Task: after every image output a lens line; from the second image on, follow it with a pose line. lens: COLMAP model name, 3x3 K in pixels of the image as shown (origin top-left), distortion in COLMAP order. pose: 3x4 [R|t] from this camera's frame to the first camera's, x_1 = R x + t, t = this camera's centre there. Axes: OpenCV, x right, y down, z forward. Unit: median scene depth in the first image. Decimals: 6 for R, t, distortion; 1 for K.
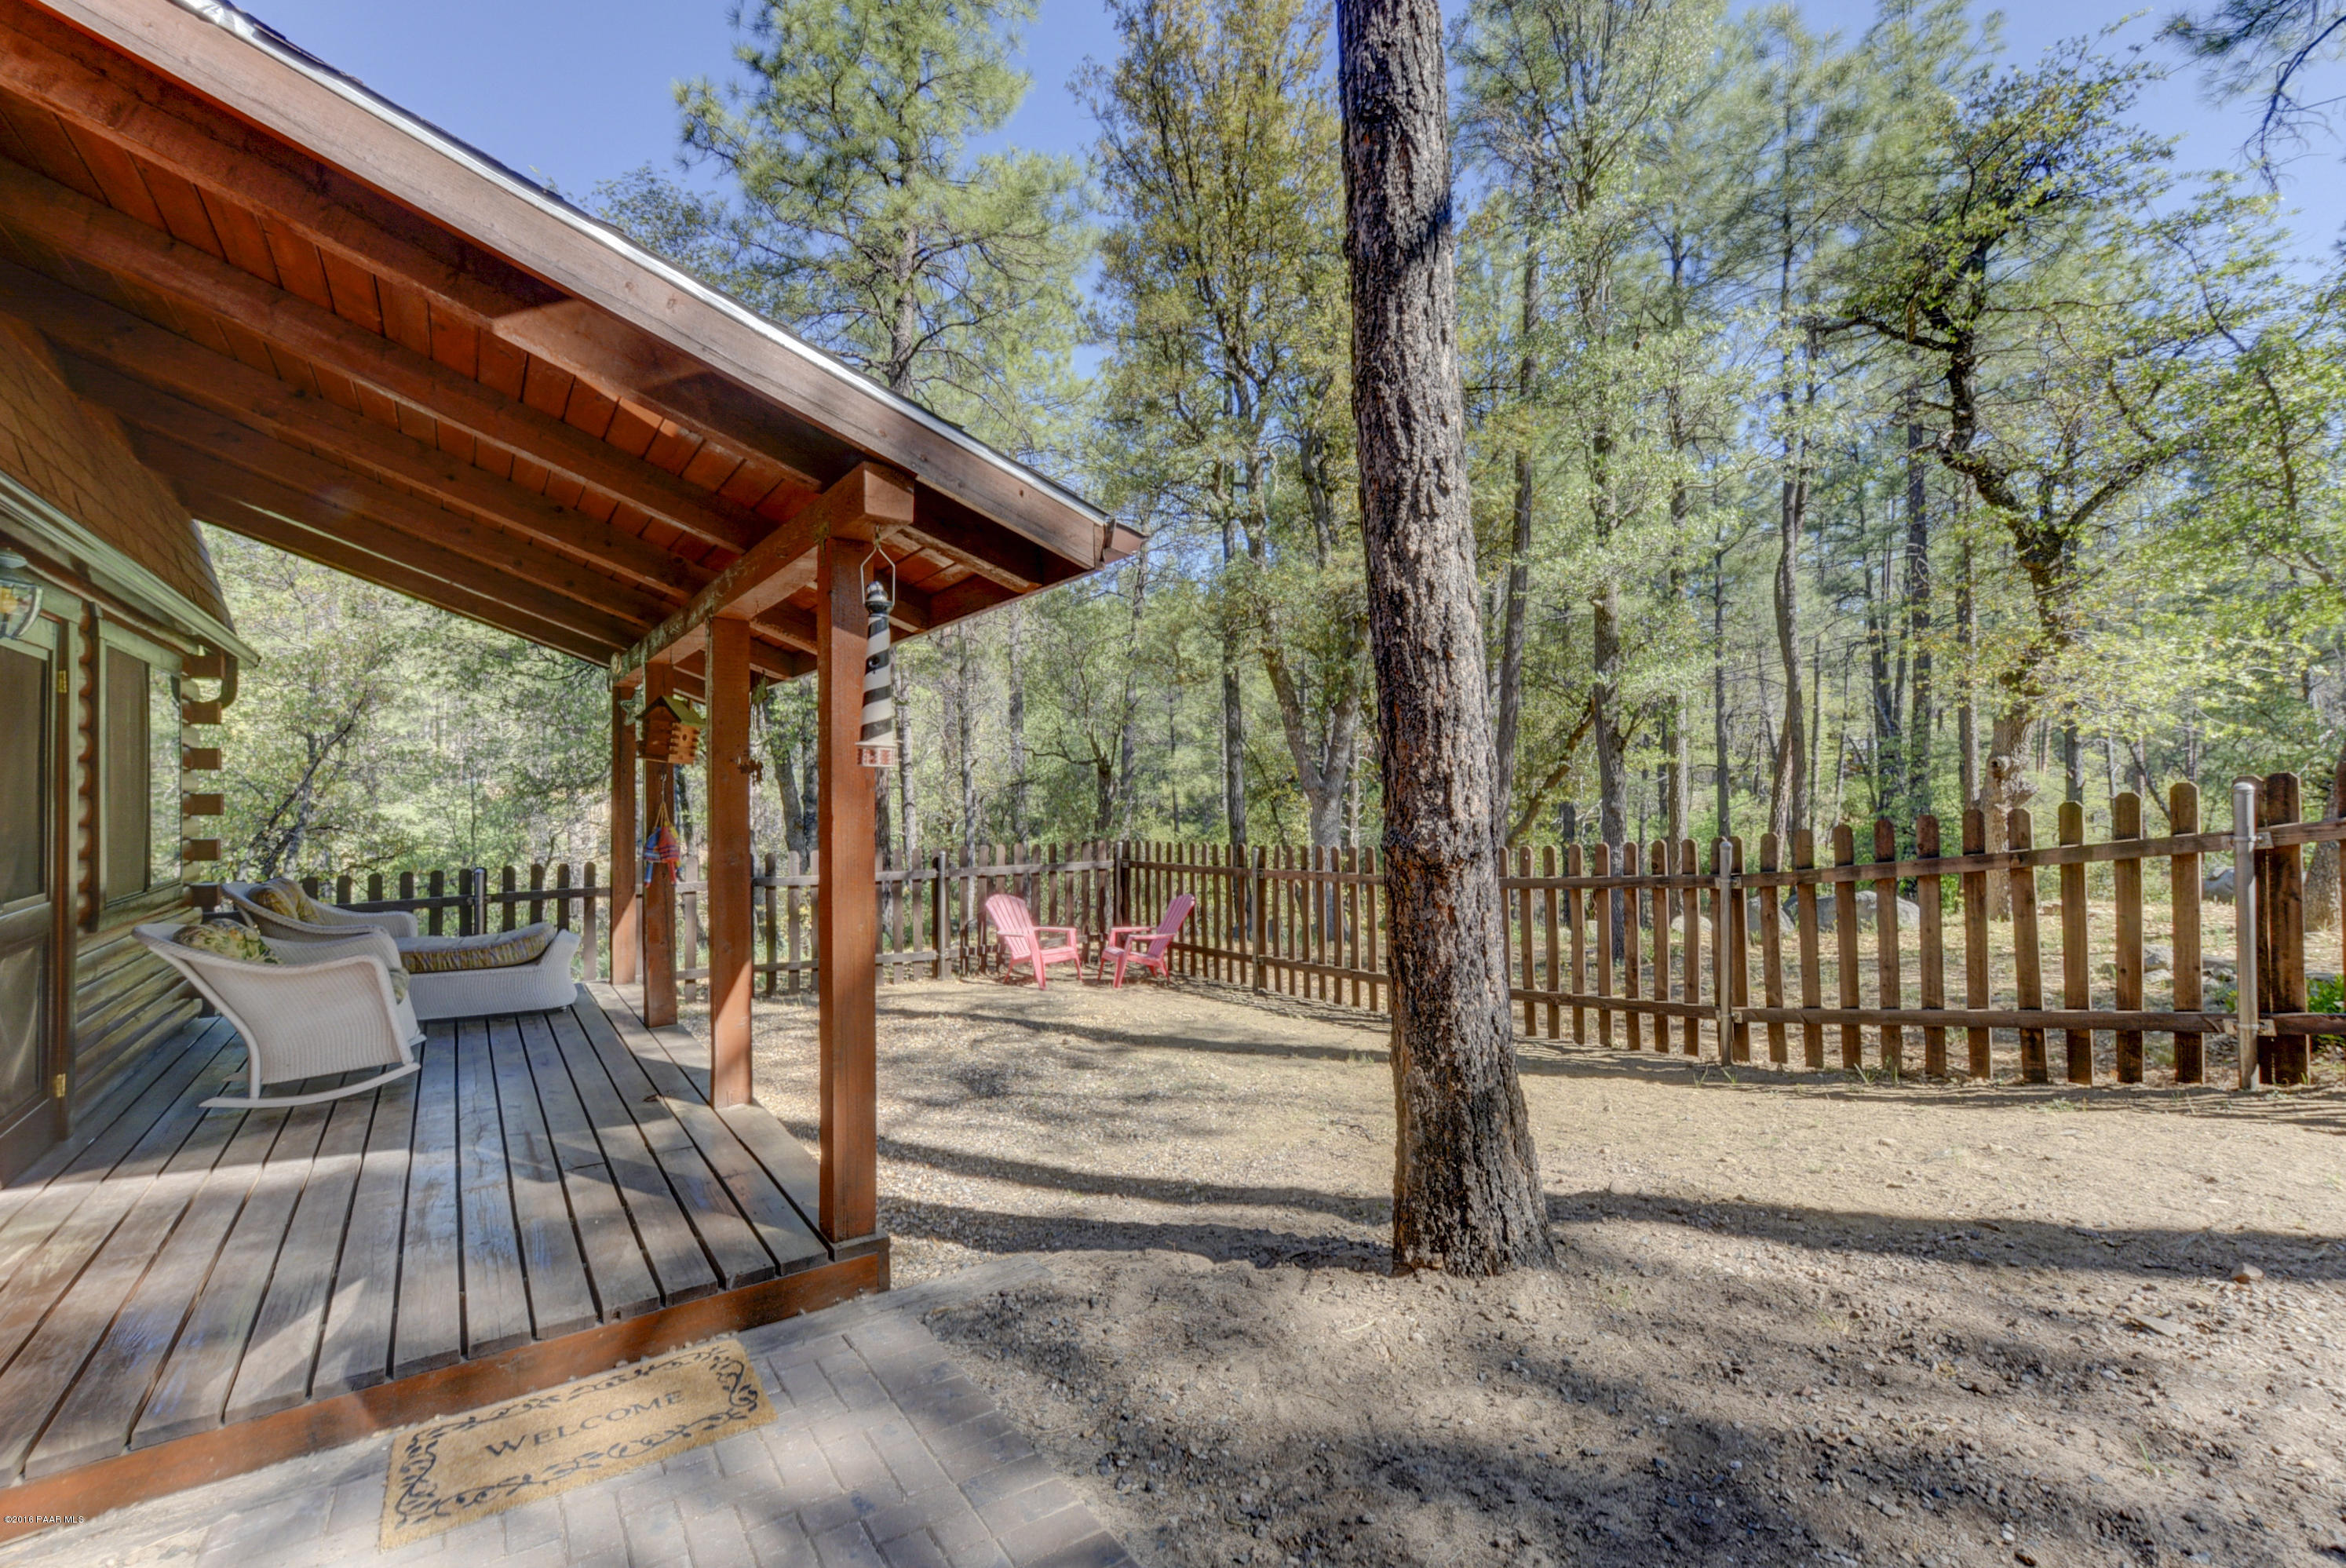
lens RADIAL K [[1042.7, 0, 1183.5], [0, 1042.7, 790.4], [0, 0, 1]] dist [0.001232, 0.000656]
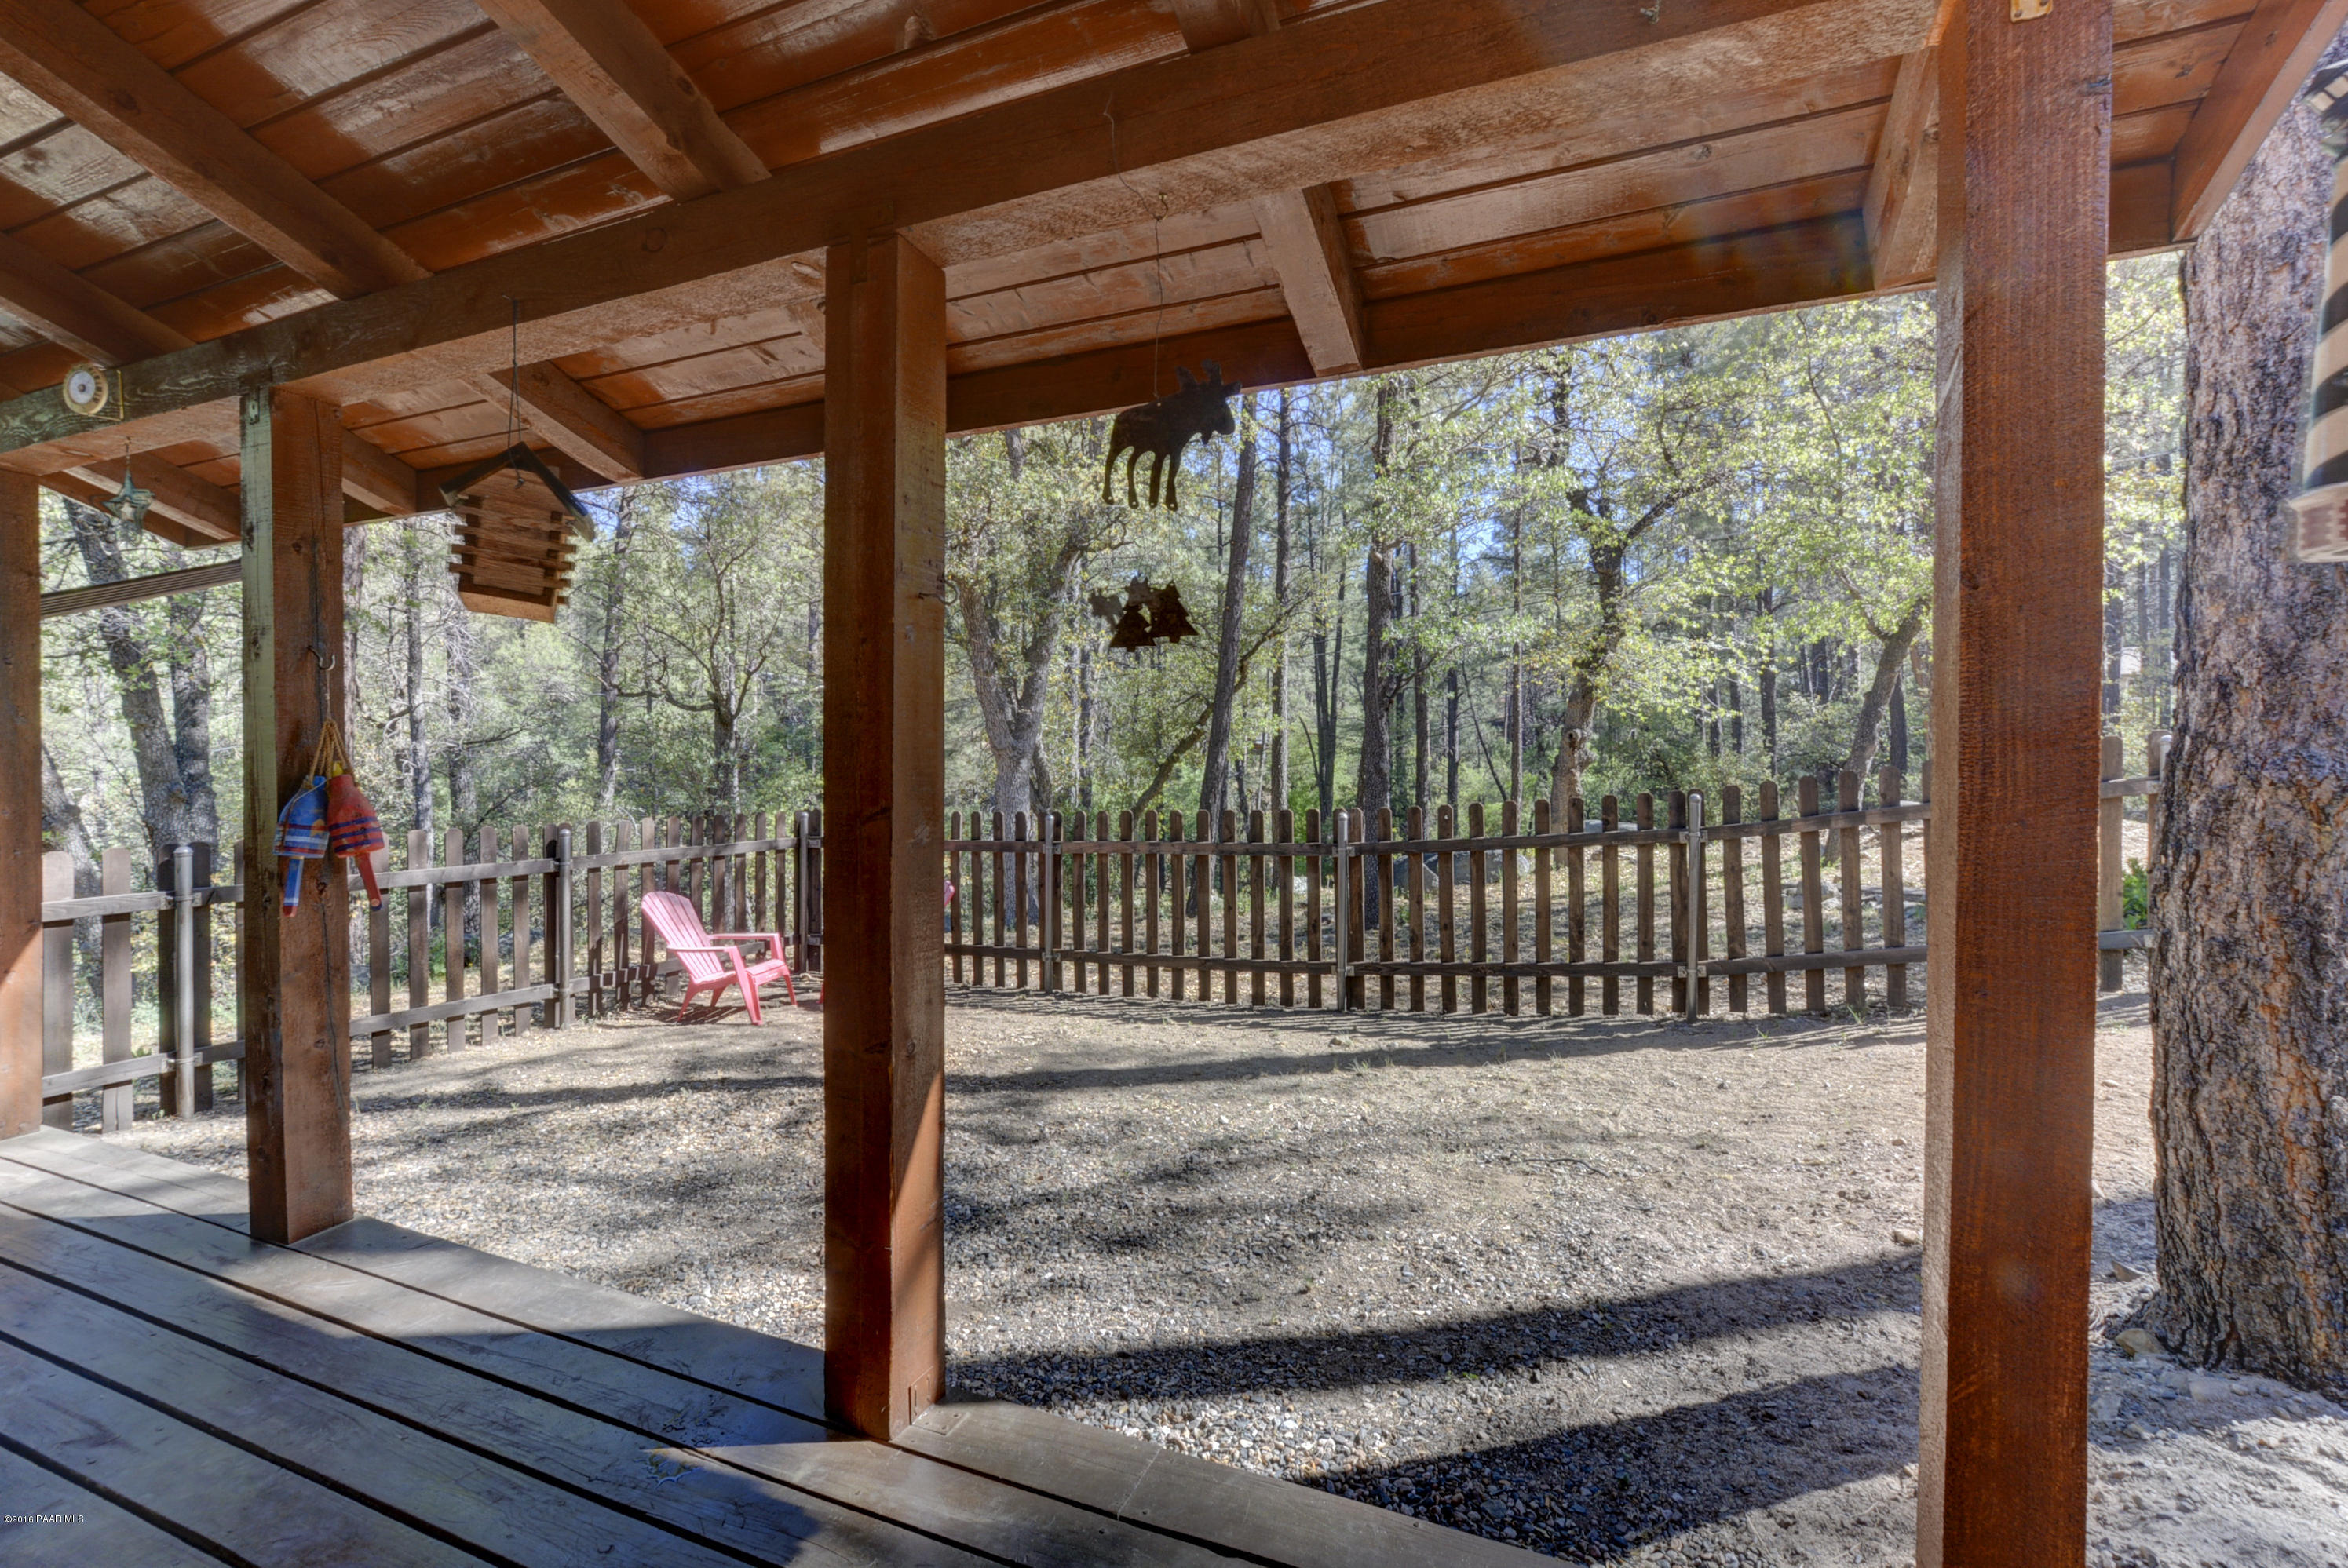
lens RADIAL K [[1050.8, 0, 1174.0], [0, 1050.8, 784.0], [0, 0, 1]] dist [-0.002529, -0.016751]
pose [[0.836208, 0.001831, 0.548410, -0.301271], [-0.012921, 0.999783, 0.016365, 0.015786], [-0.548260, -0.020771, 0.836050, 0.278386]]
